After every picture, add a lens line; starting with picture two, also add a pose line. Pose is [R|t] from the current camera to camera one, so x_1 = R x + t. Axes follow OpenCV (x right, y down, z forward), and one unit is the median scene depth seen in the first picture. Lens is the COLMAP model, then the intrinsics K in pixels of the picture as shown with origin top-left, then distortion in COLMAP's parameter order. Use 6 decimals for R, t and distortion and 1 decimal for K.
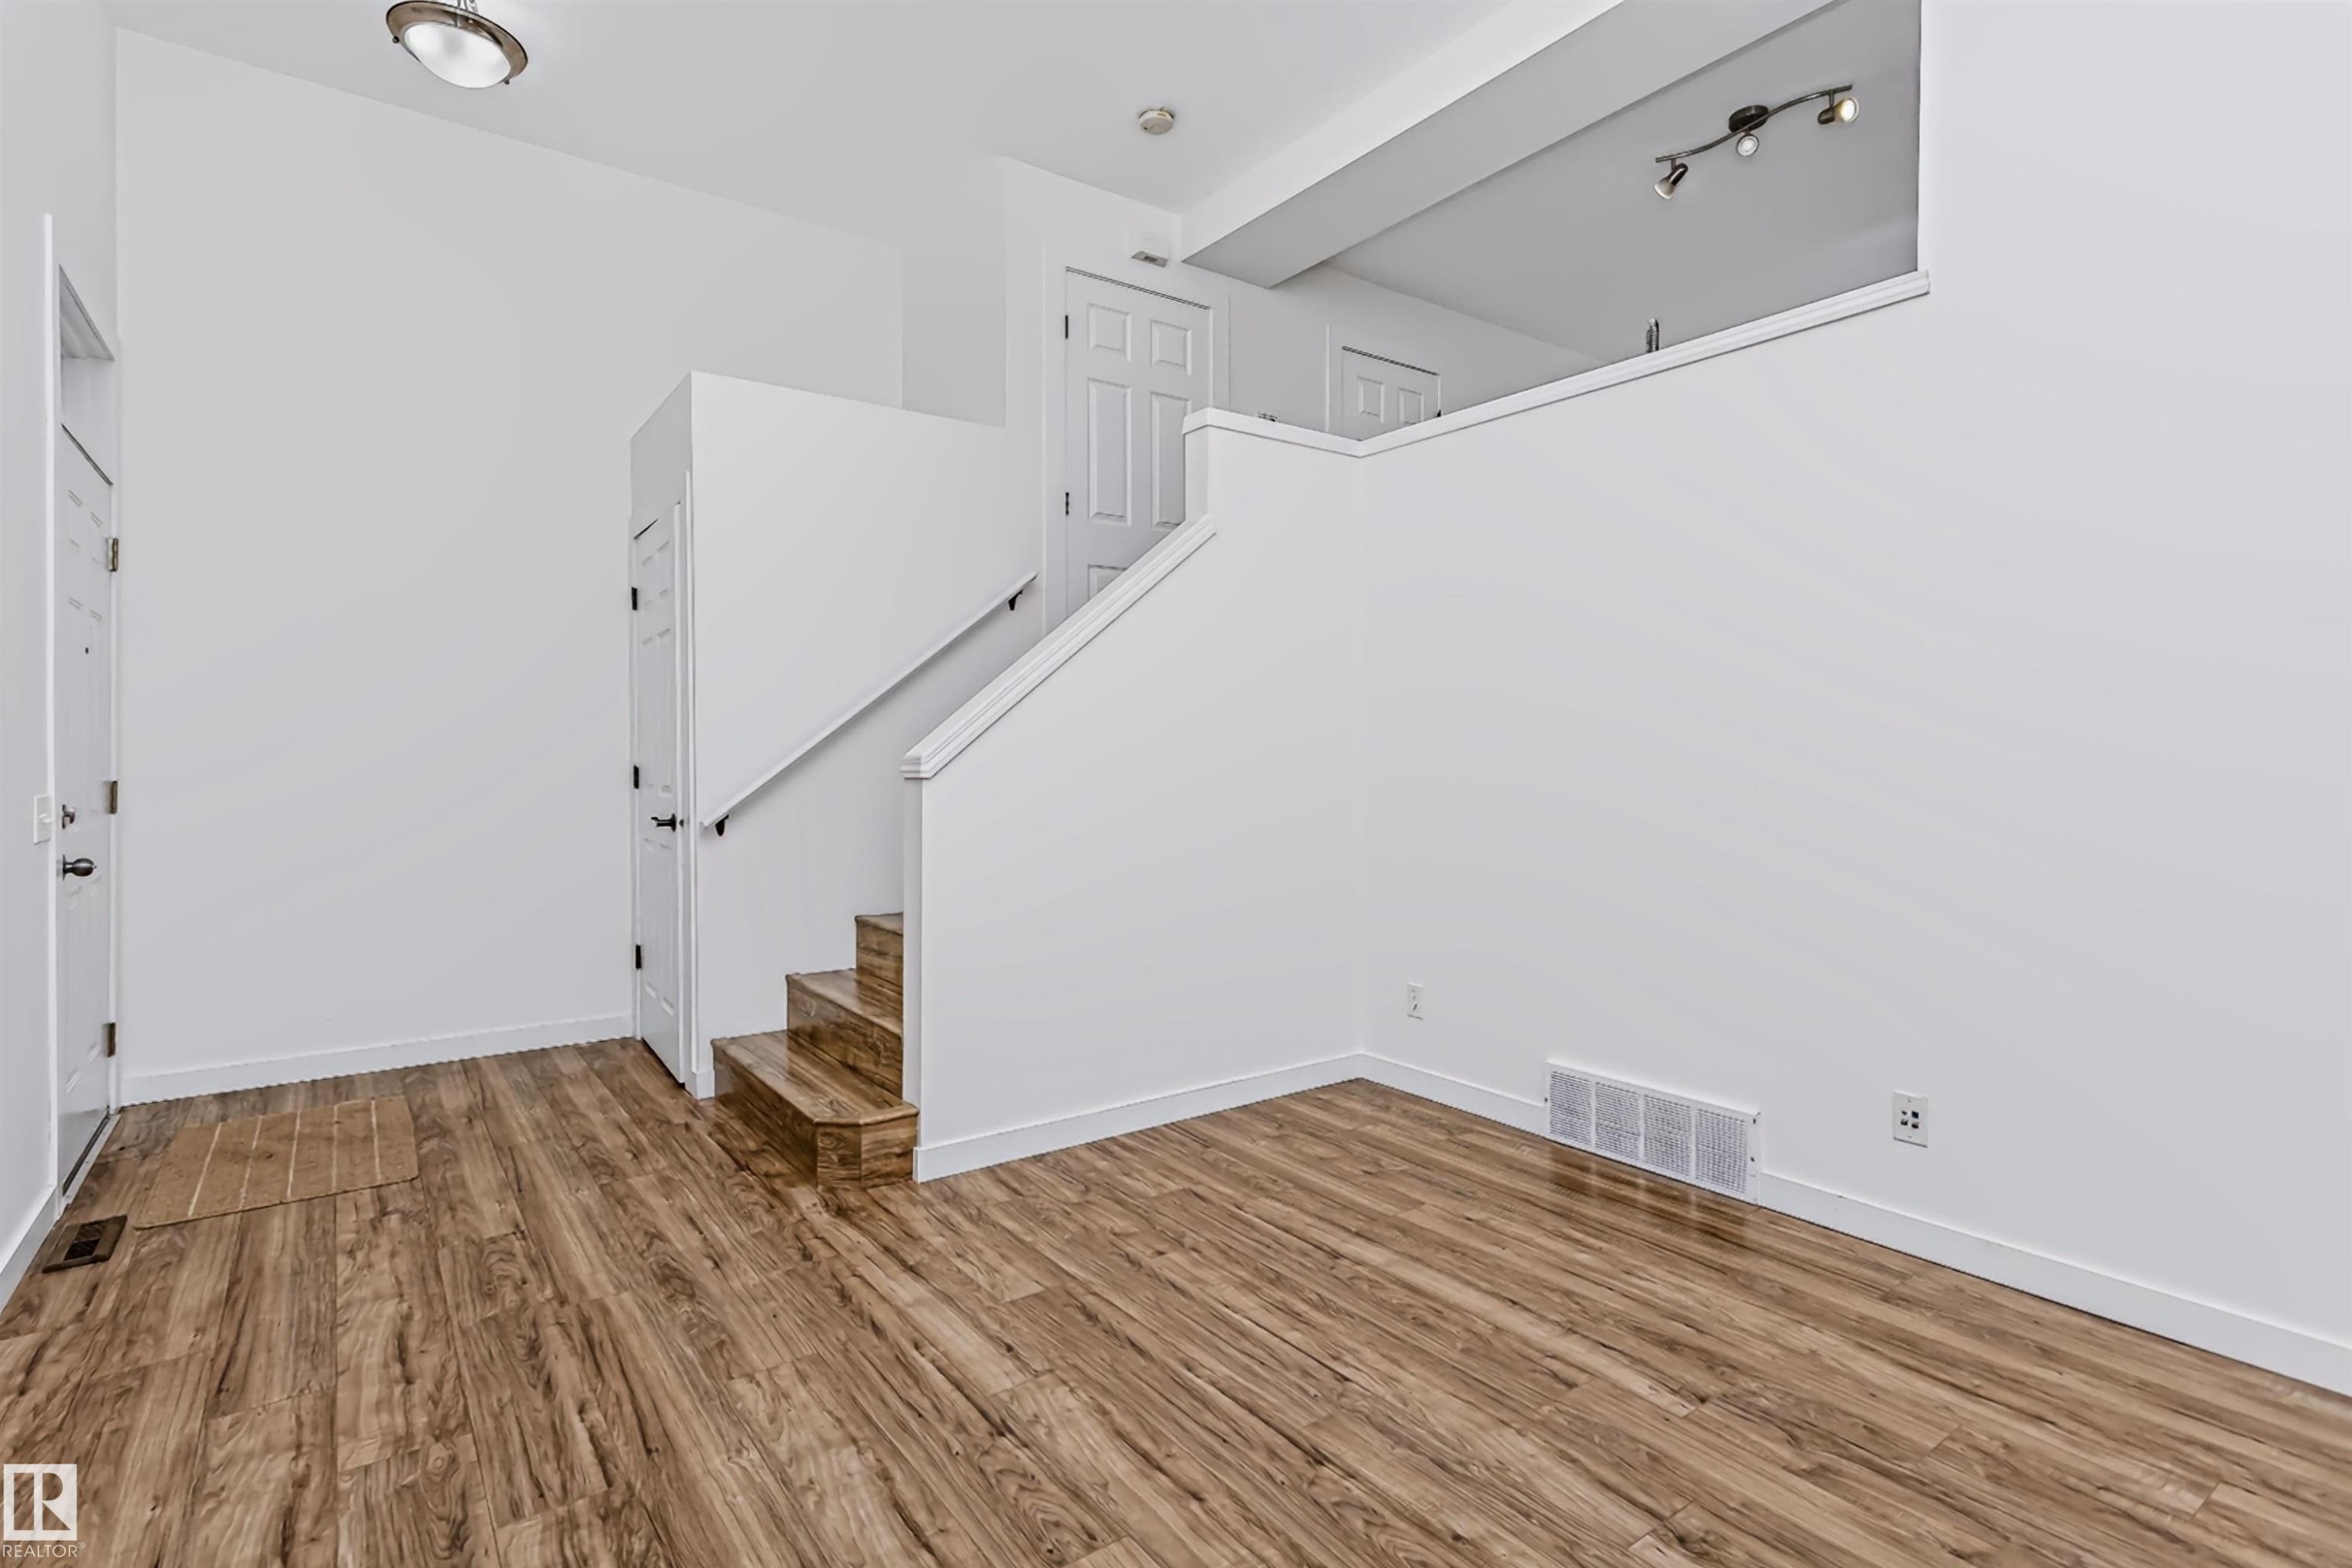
lens RADIAL K [[1148.9, 0, 1181.9], [0, 1148.9, 766.9], [0, 0, 1]] dist [0.000731, 0.000091]
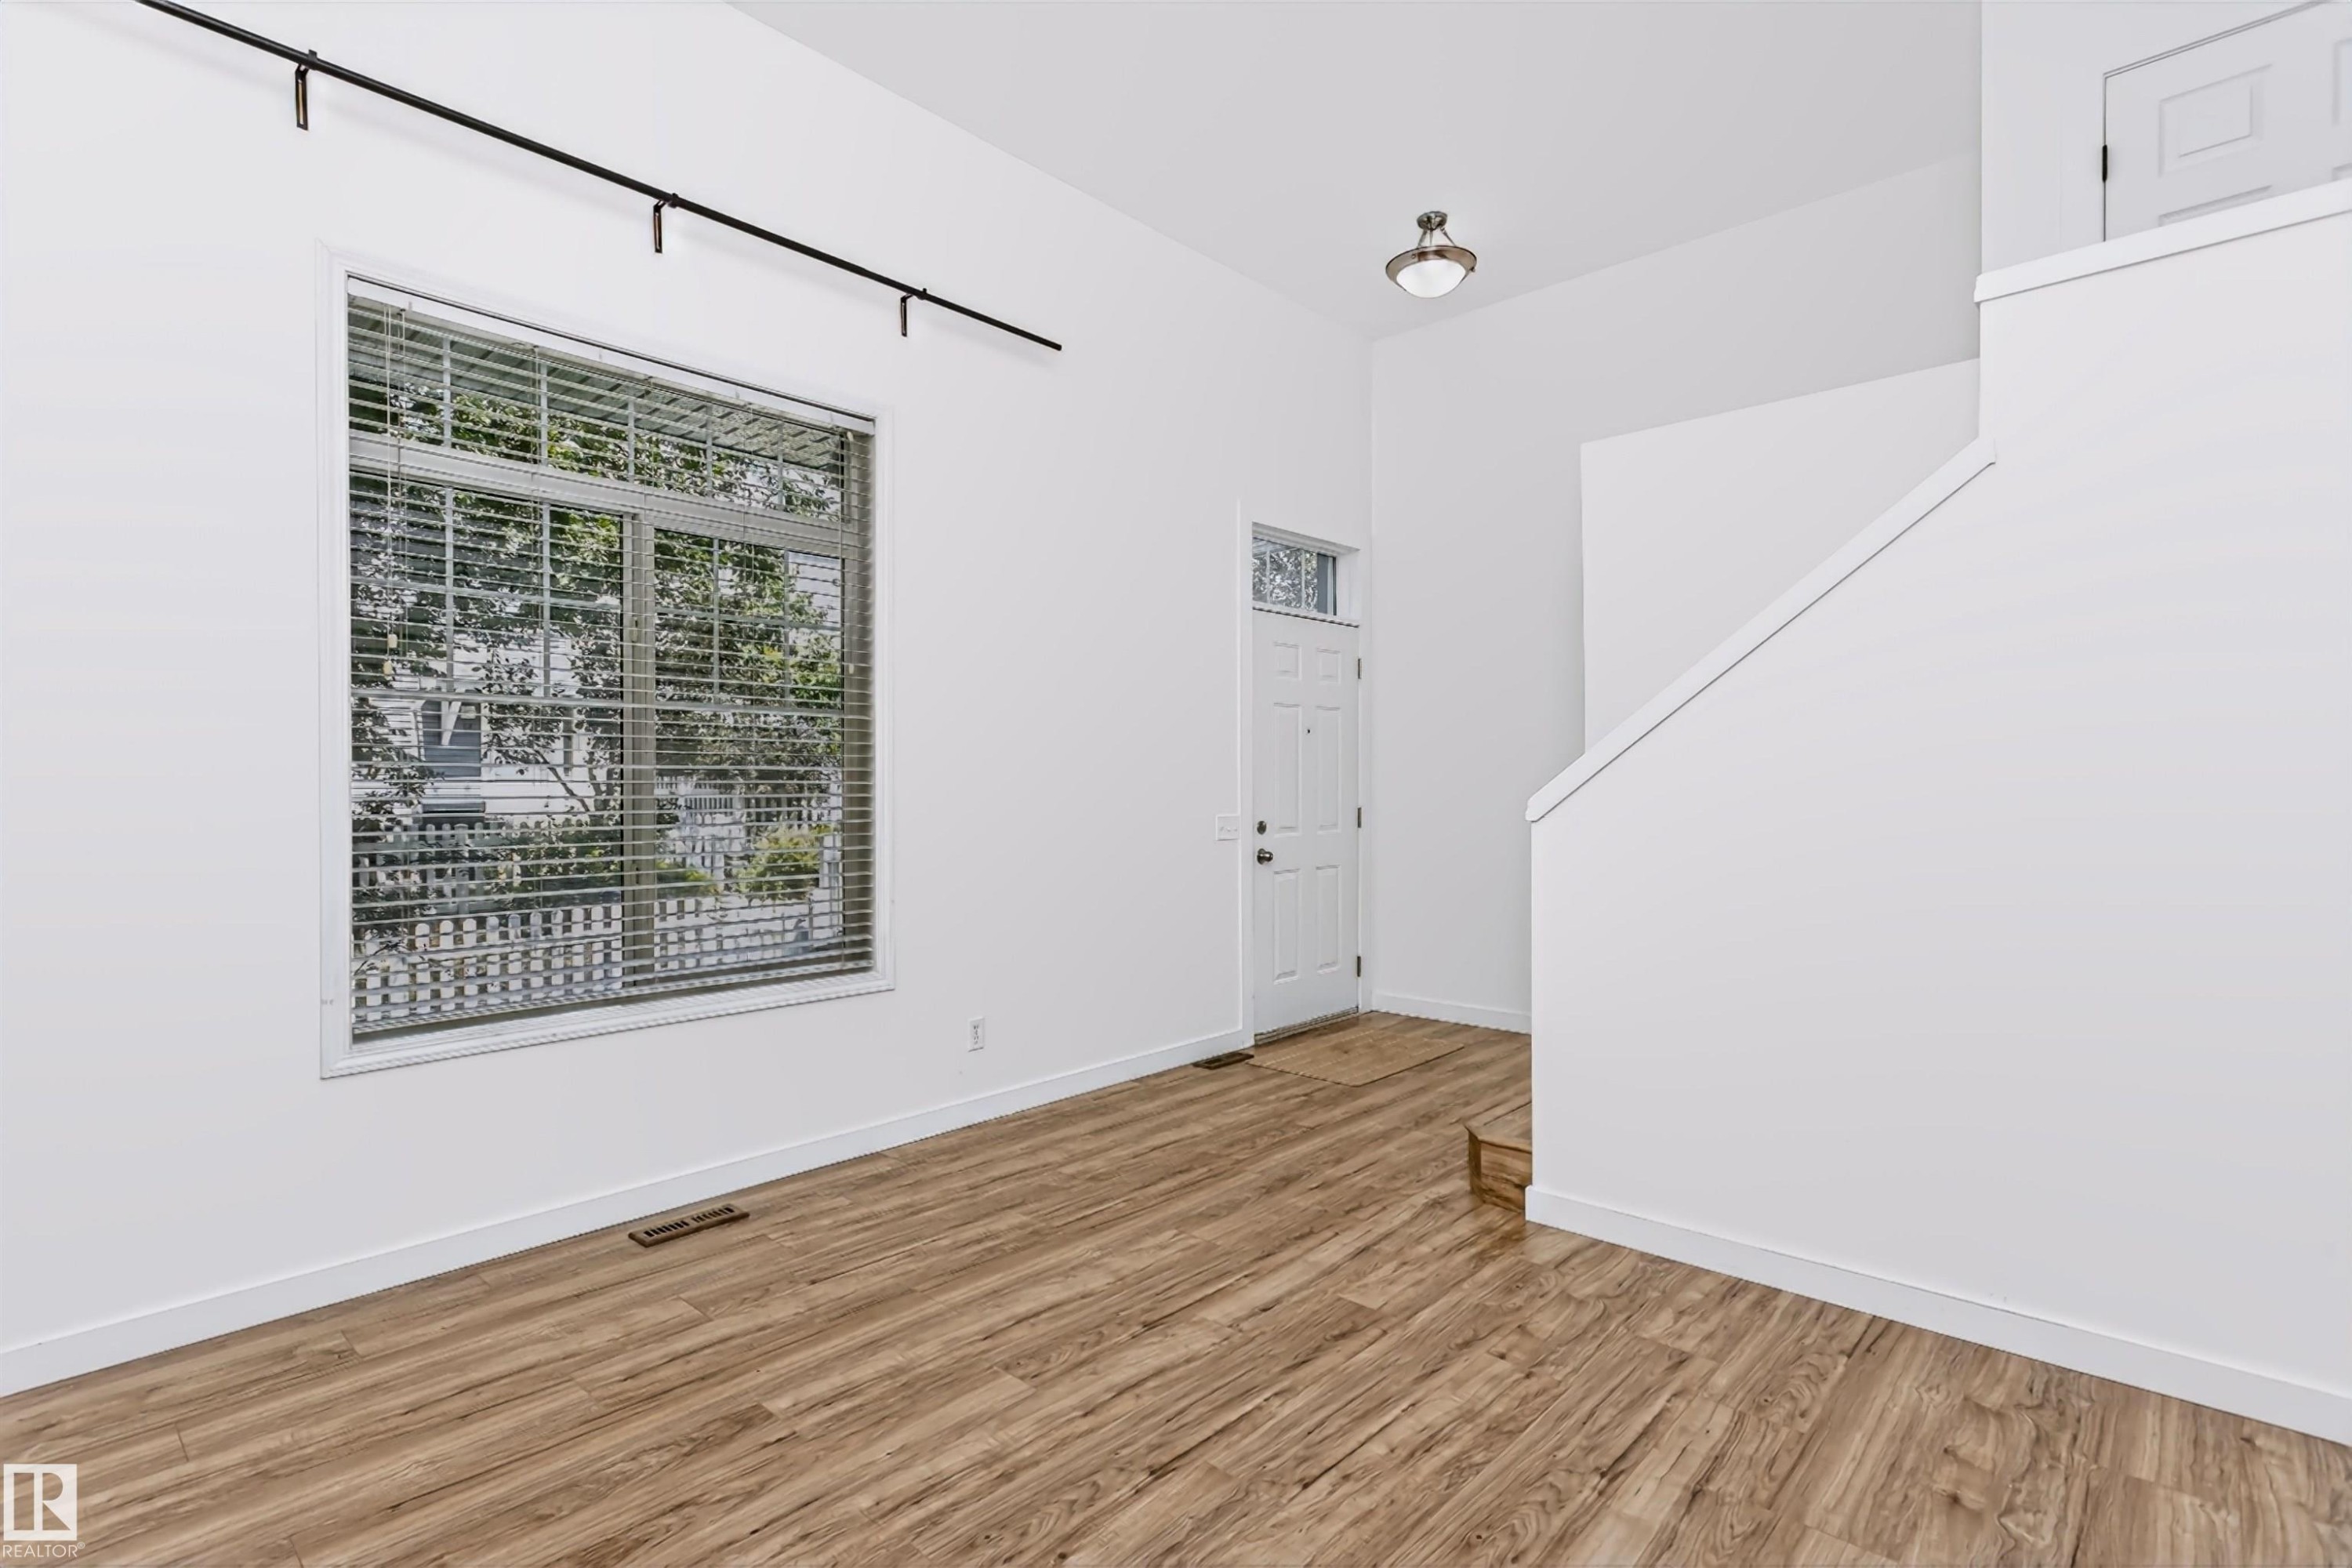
lens RADIAL K [[1150.6, 0, 1157.5], [0, 1150.6, 784.1], [0, 0, 1]] dist [0.000954, 0.000998]
pose [[0.166251, 0.000693, -0.986083, 0.861753], [-0.006512, 0.999979, -0.000395, -0.026403], [0.986062, 0.006487, 0.166252, 0.600787]]
